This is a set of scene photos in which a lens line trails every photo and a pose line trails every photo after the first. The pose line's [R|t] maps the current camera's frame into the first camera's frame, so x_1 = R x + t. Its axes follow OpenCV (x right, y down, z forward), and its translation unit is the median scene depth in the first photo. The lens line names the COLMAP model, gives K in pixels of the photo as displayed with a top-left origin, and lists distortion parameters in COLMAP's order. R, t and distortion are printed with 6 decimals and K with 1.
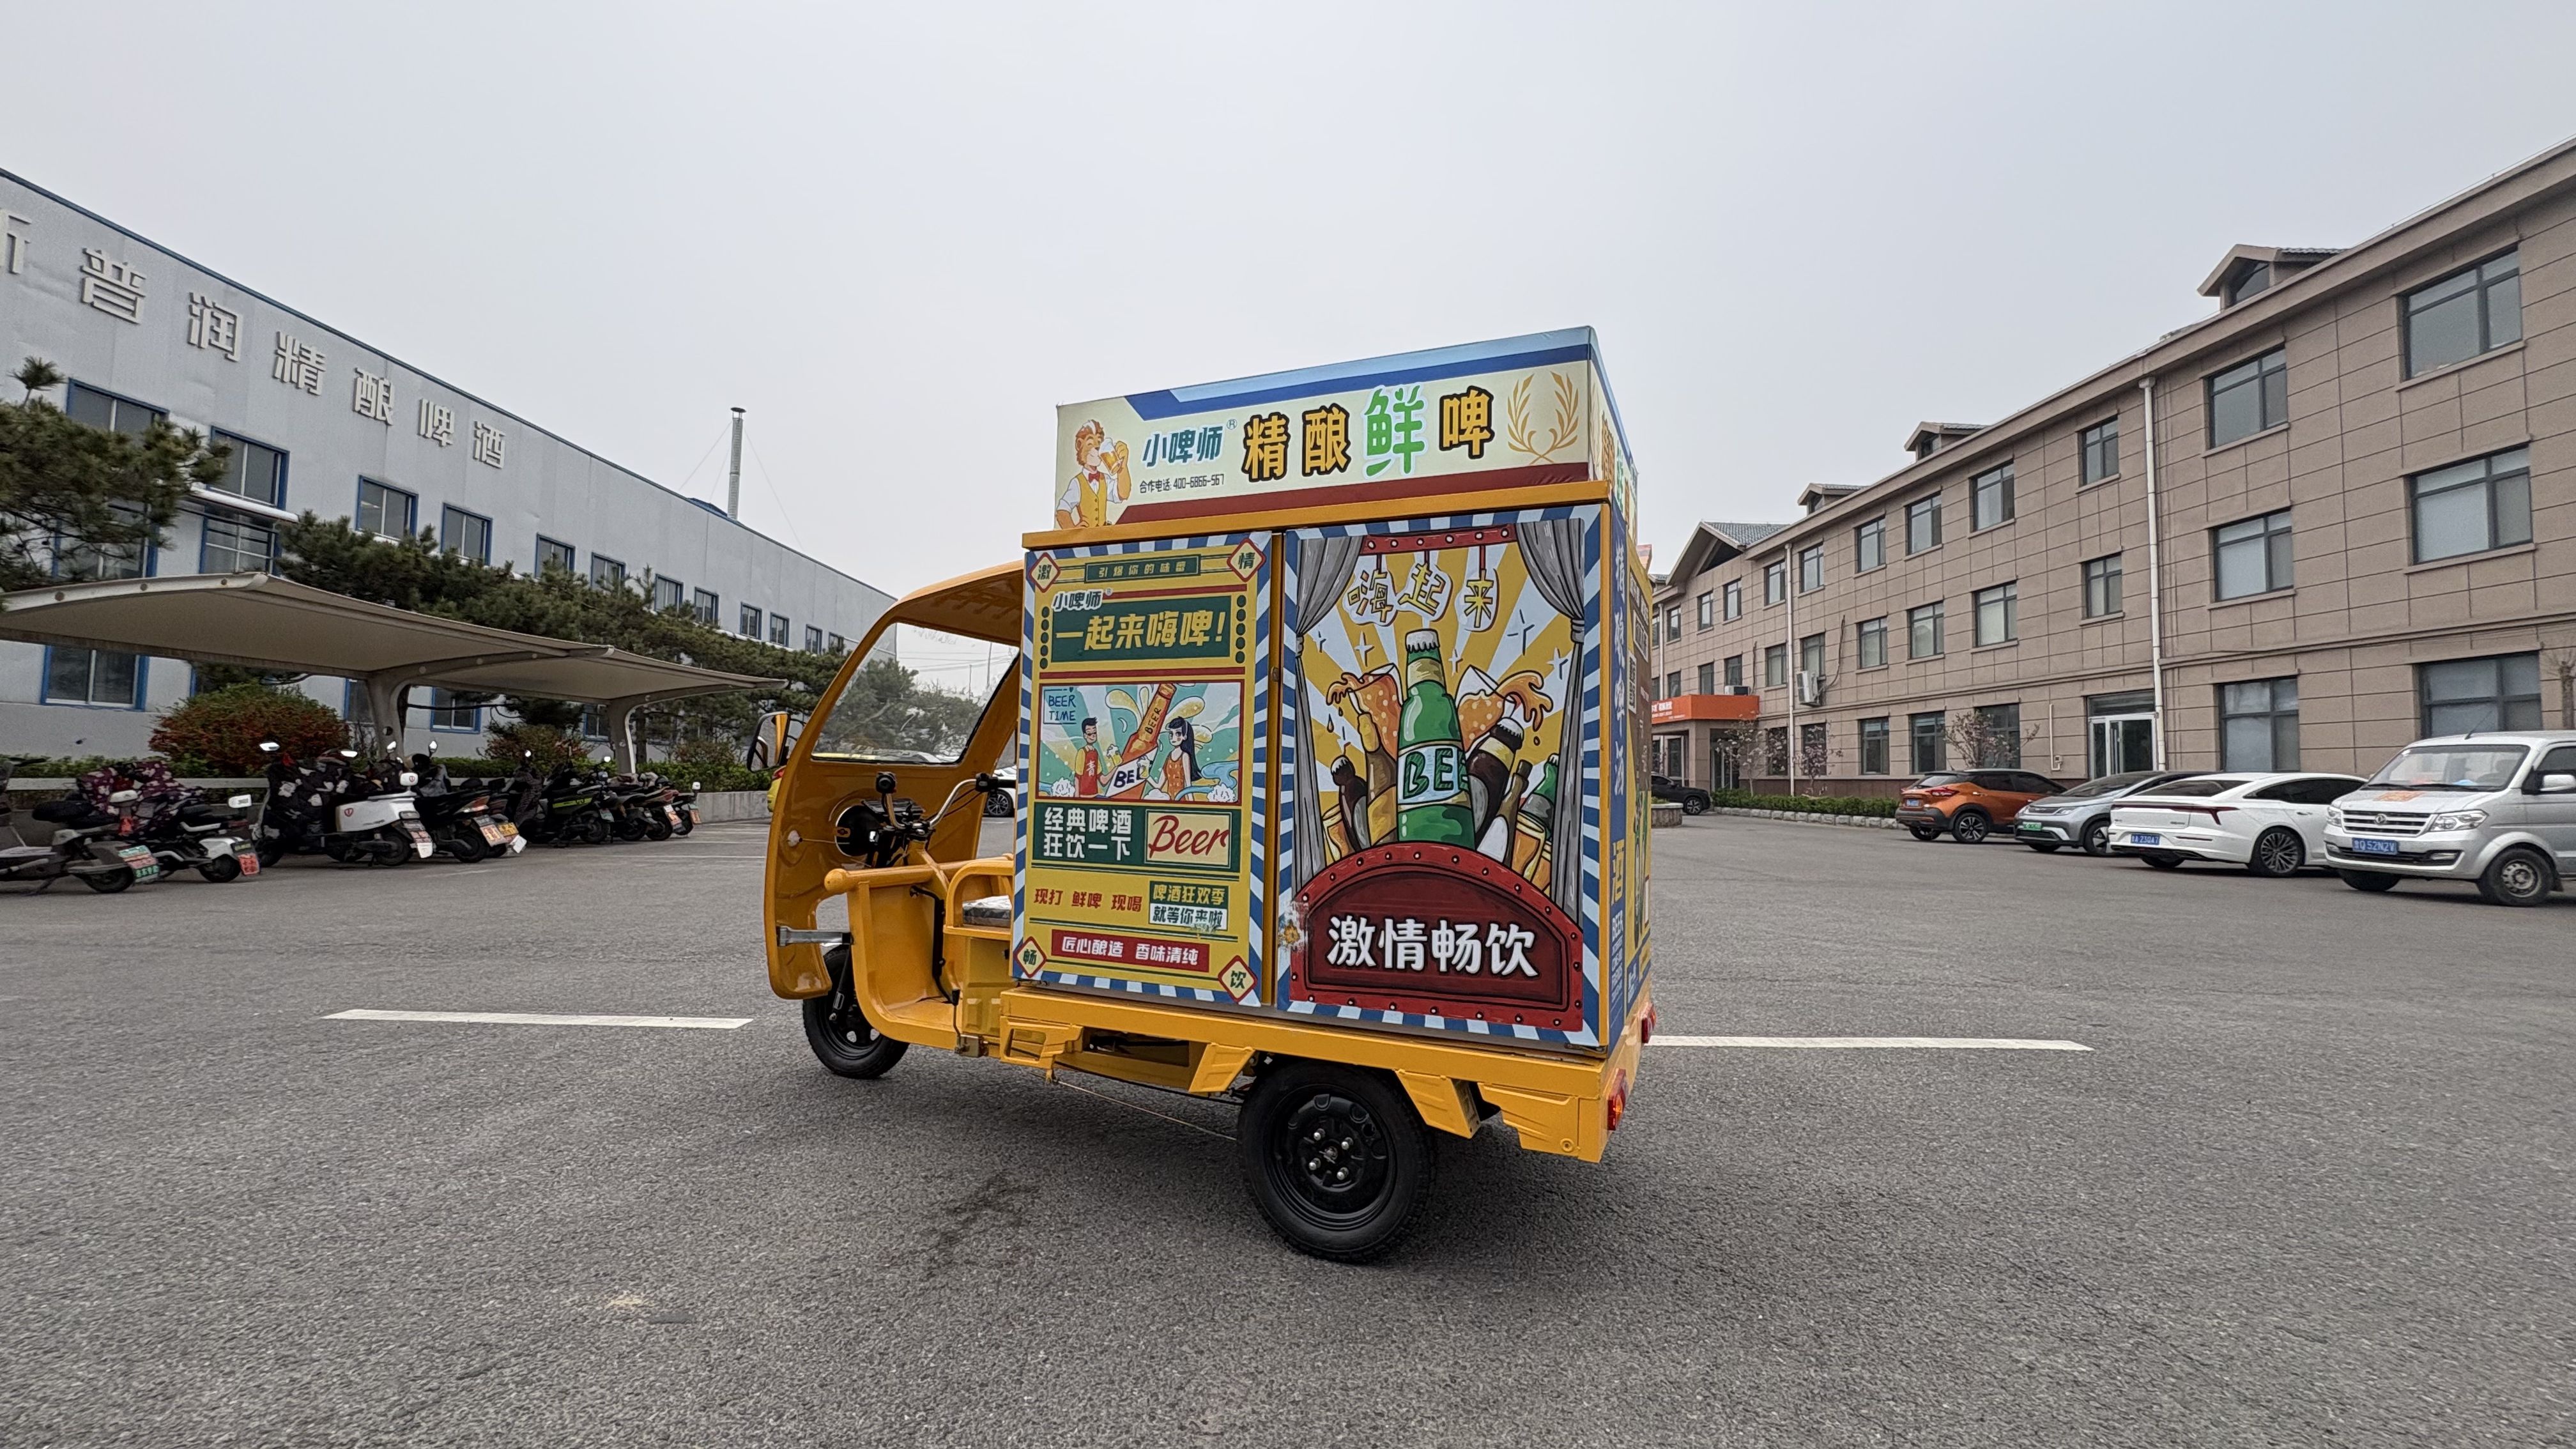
lens RADIAL K [[1024.2, 0, 1288.6], [0, 1024.2, 726.2], [0, 0, 1]] dist [0.001142, -0.000131]
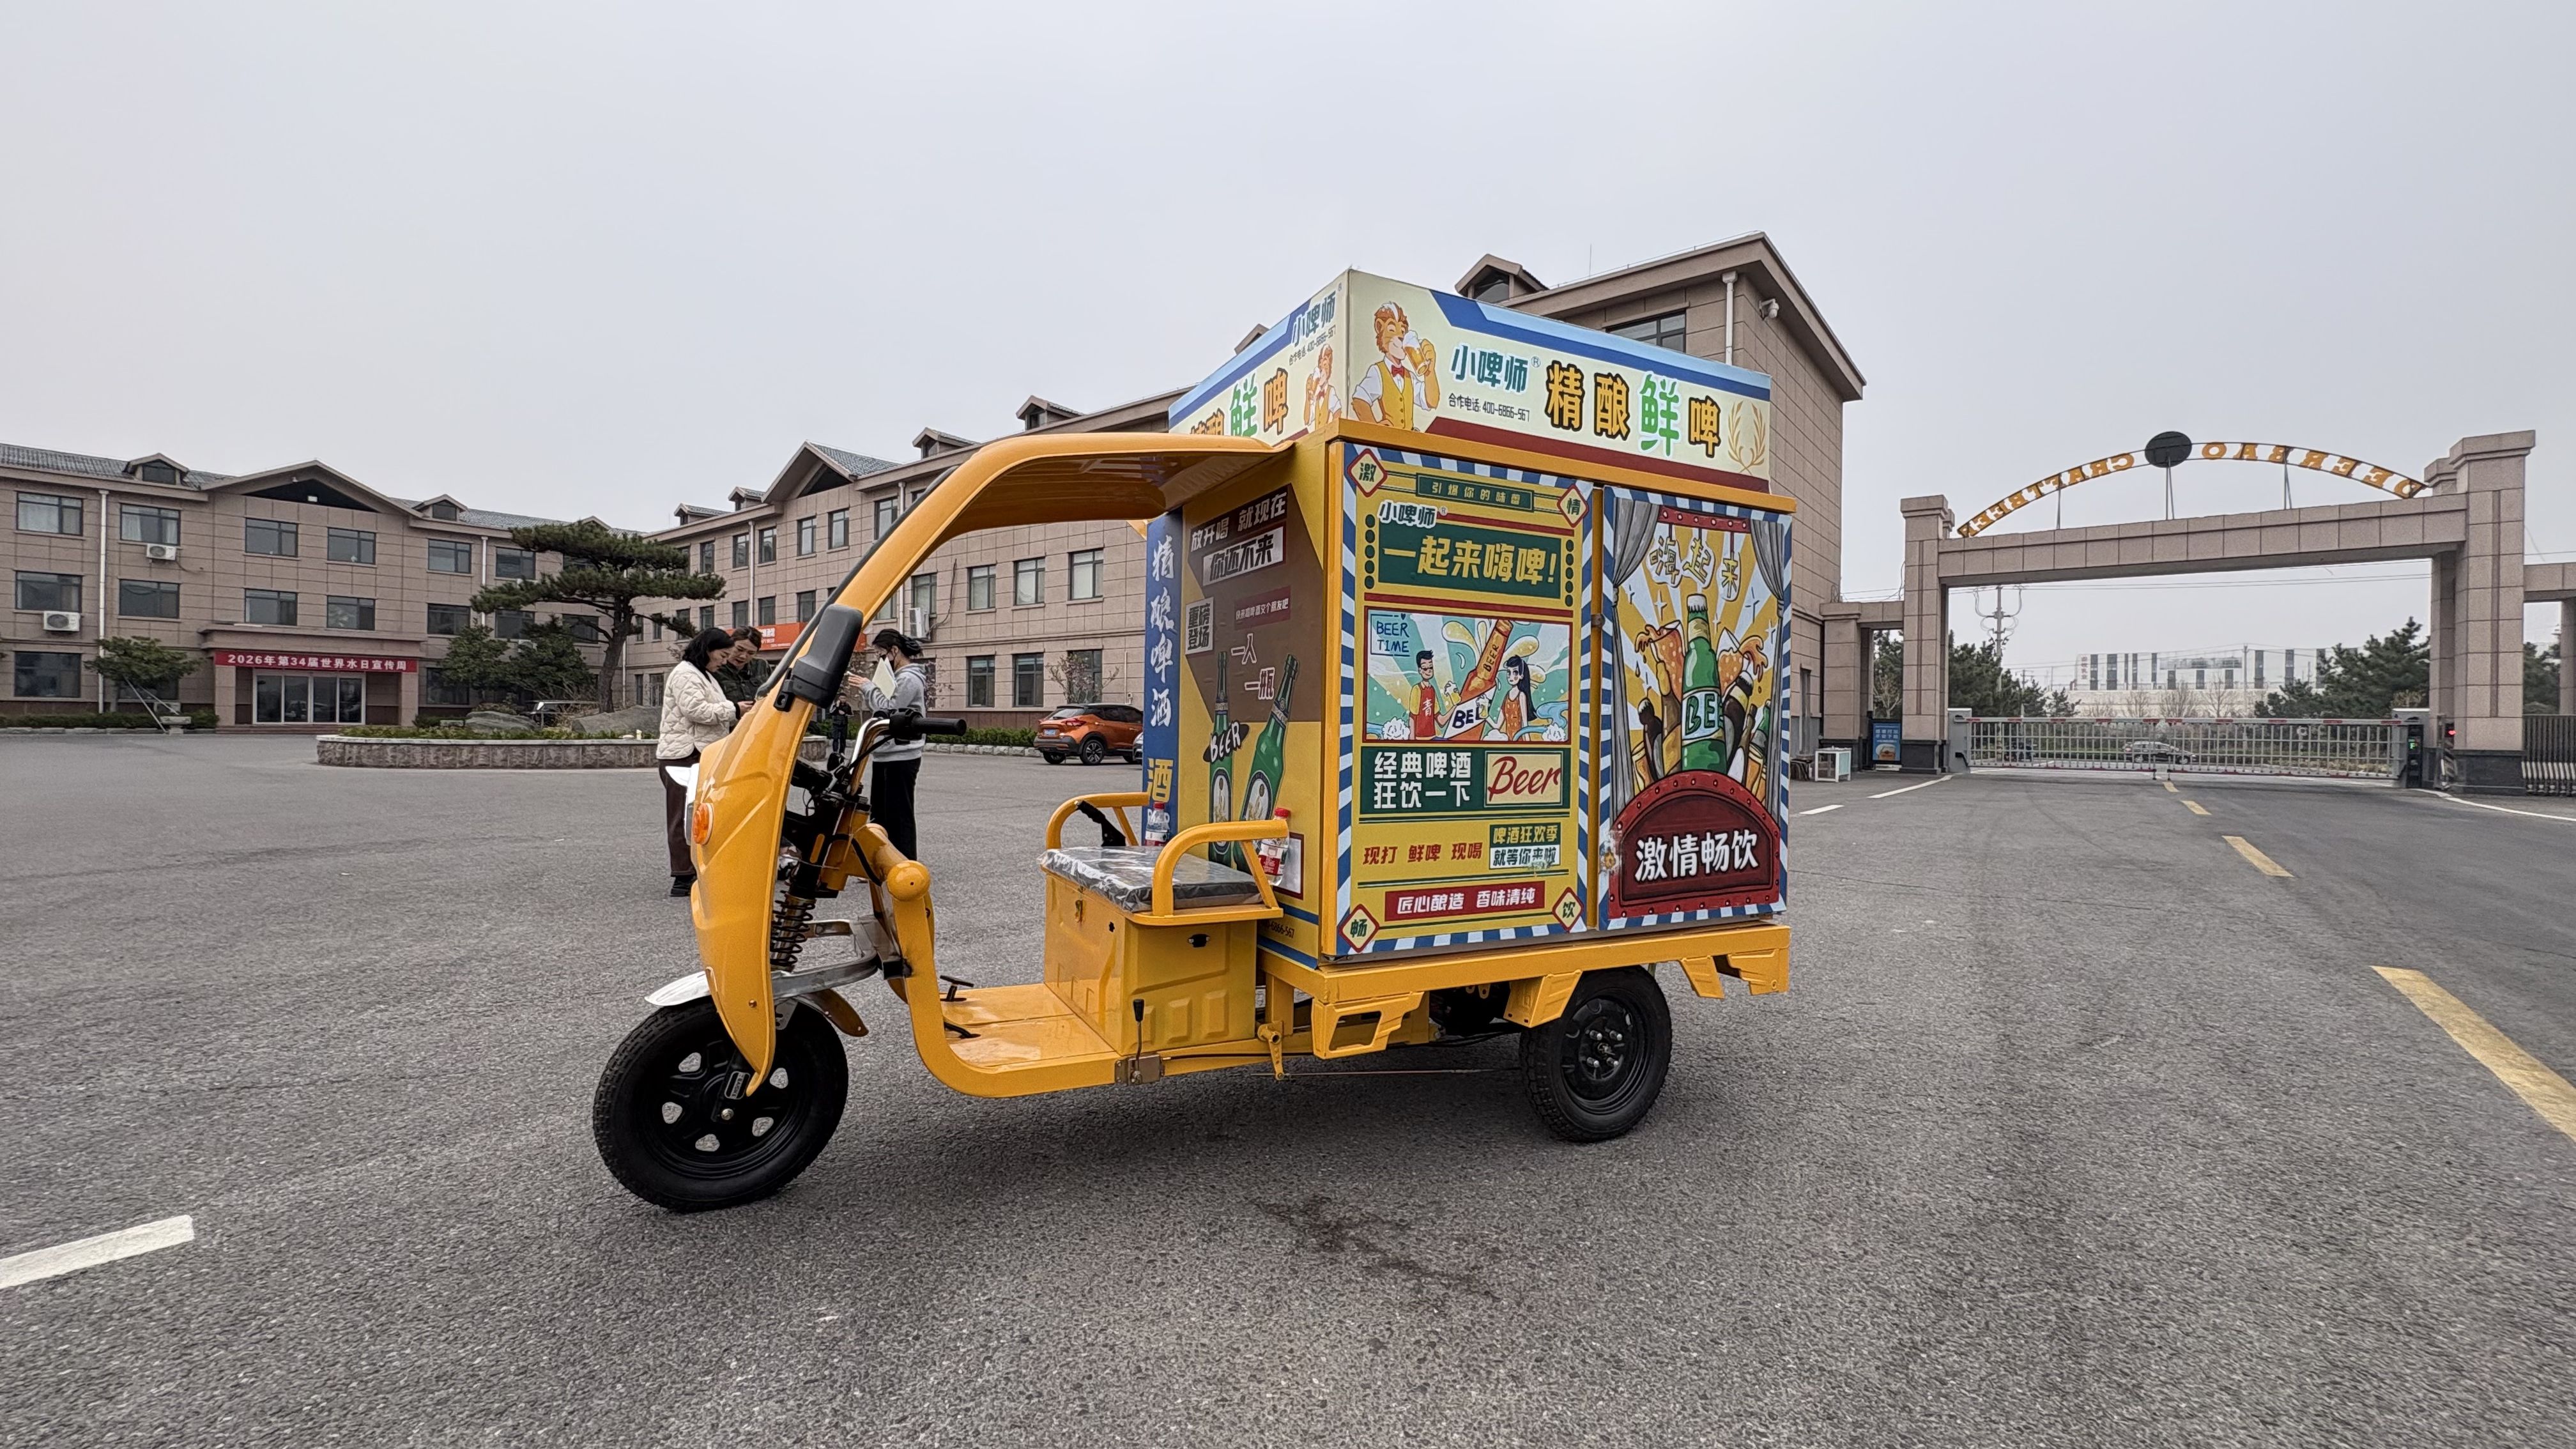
lens RADIAL K [[1024.2, 0, 1290.9], [0, 1024.2, 724.9], [0, 0, 1]] dist [0.001142, -0.000131]
pose [[0.632161, -0.008821, 0.774787, -0.986786], [-0.042263, 0.998054, 0.045846, 0.021141], [-0.773683, -0.061726, 0.630558, 0.539823]]
